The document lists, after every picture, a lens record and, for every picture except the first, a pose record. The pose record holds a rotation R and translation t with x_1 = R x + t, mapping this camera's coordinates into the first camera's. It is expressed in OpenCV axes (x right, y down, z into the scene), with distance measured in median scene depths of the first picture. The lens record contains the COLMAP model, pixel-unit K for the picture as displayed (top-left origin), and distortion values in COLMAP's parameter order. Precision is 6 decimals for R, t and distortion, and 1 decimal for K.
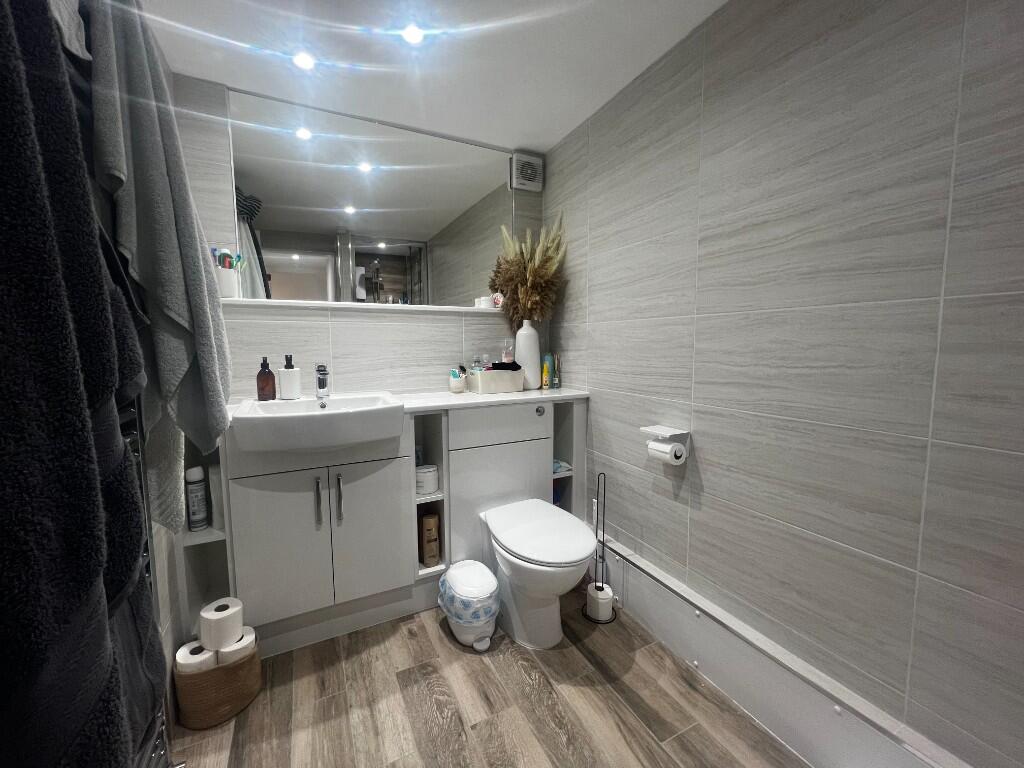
lens RADIAL K [[411.0, 0, 508.0], [0, 411.0, 384.6], [0, 0, 1]] dist [0.000141, -0.000095]
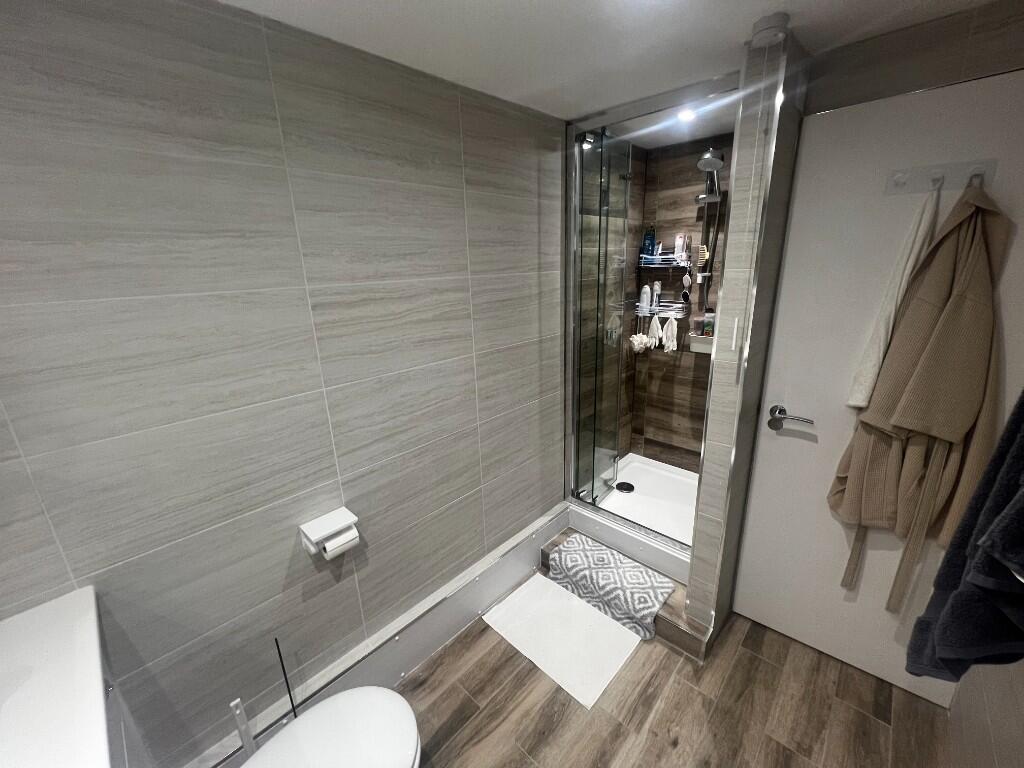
lens RADIAL K [[411.0, 0, 507.7], [0, 411.0, 384.0], [0, 0, 1]] dist [0.000141, -0.000095]
pose [[-0.333747, -0.250387, 0.908801, -0.546318], [0.130426, 0.942541, 0.307580, -0.453963], [-0.933596, 0.221185, -0.281913, 0.997758]]
